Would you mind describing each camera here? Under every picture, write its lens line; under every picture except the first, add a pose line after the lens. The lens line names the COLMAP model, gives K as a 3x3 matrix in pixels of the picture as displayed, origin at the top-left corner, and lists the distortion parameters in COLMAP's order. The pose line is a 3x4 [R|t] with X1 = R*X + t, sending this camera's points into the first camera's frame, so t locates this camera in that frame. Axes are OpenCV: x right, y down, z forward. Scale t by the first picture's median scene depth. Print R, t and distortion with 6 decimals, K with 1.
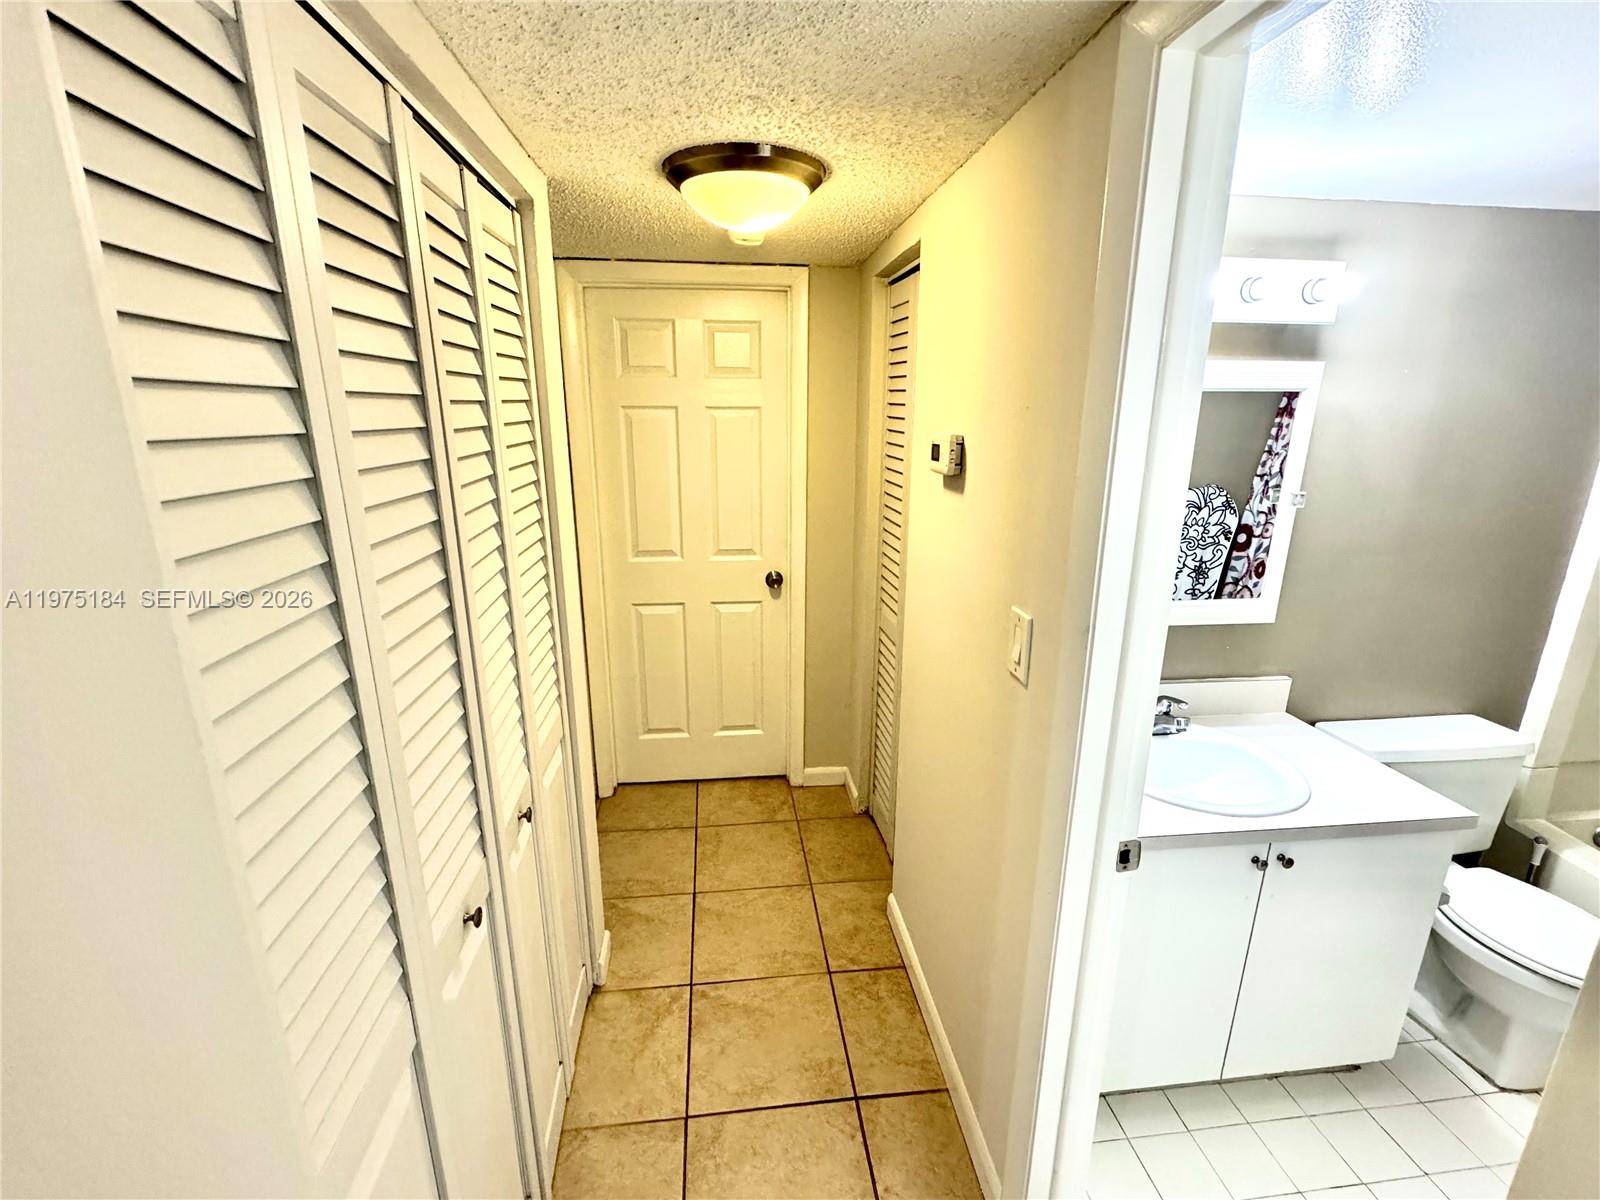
lens RADIAL K [[705.1, 0, 796.2], [0, 705.1, 596.8], [0, 0, 1]] dist [-0.000932, -0.000597]
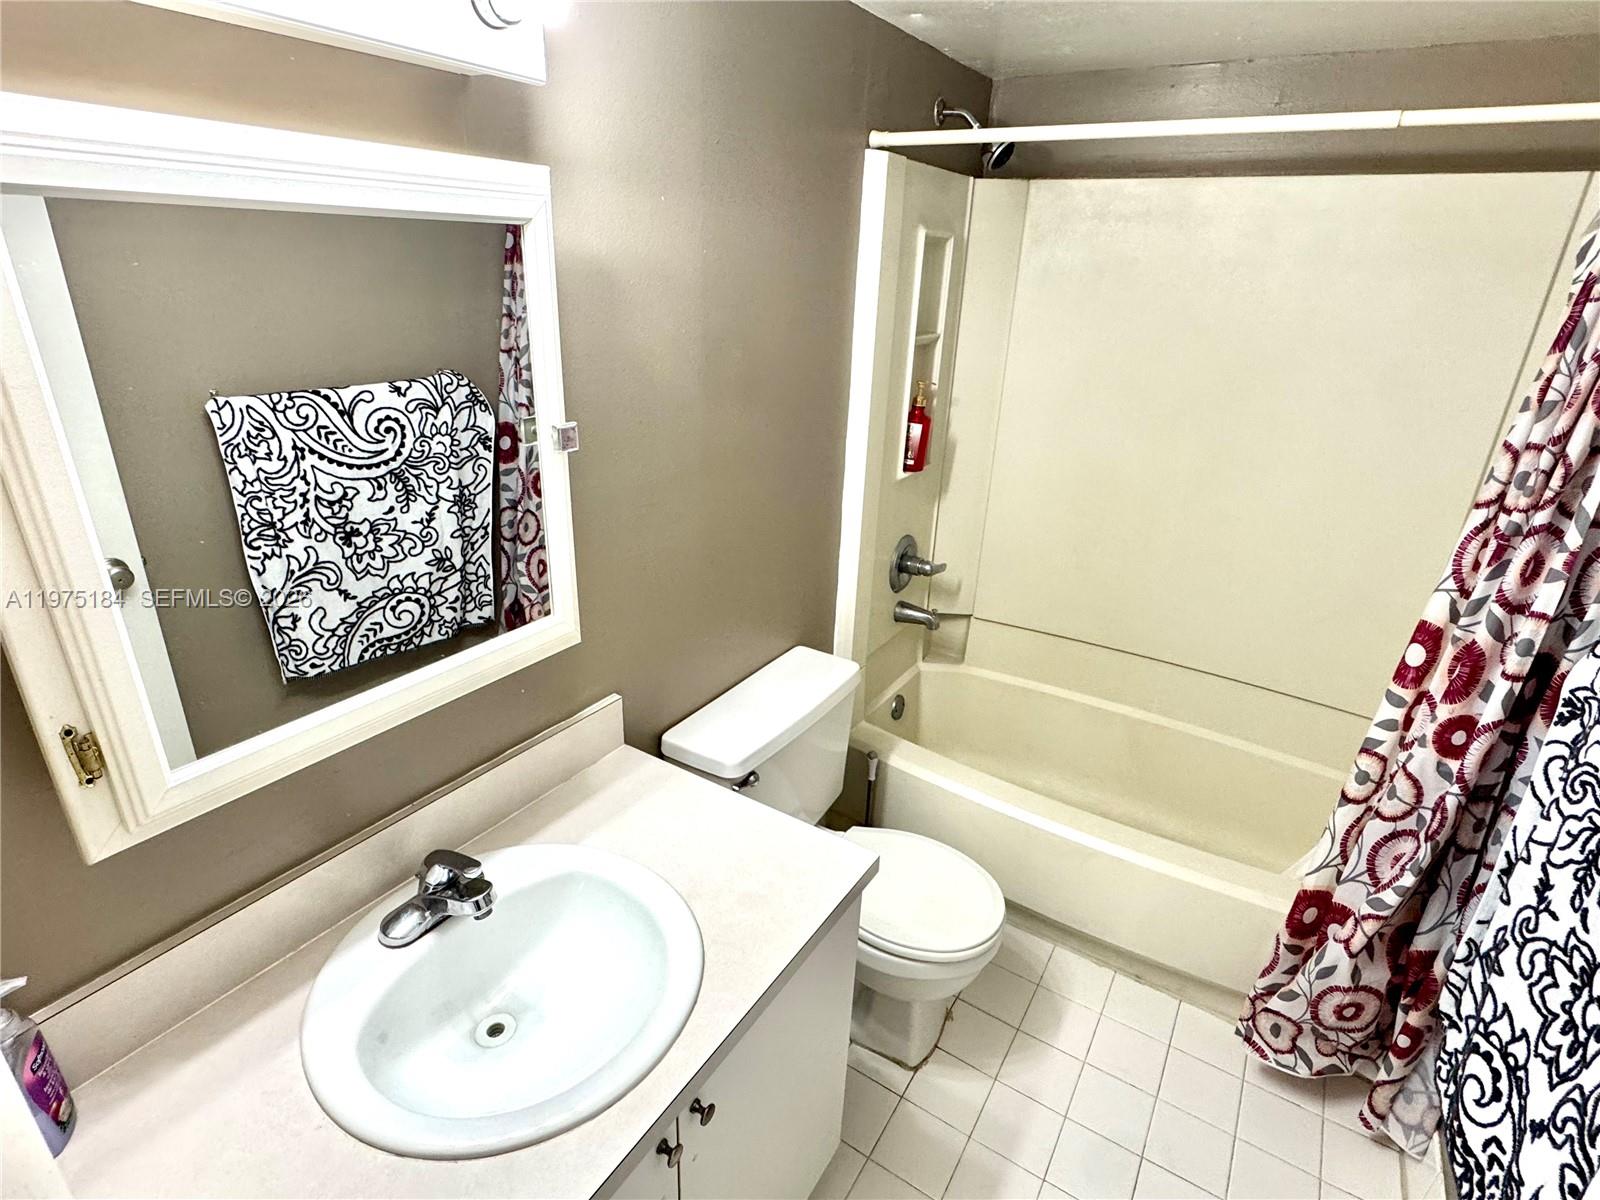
lens RADIAL K [[824.9, 0, 795.1], [0, 824.9, 602.6], [0, 0, 1]] dist [-0.000108, -0.000068]
pose [[0.631465, -0.284655, 0.721265, 0.179334], [0.173118, 0.958456, 0.226700, -0.068504], [-0.755832, -0.018289, 0.654510, 0.244980]]
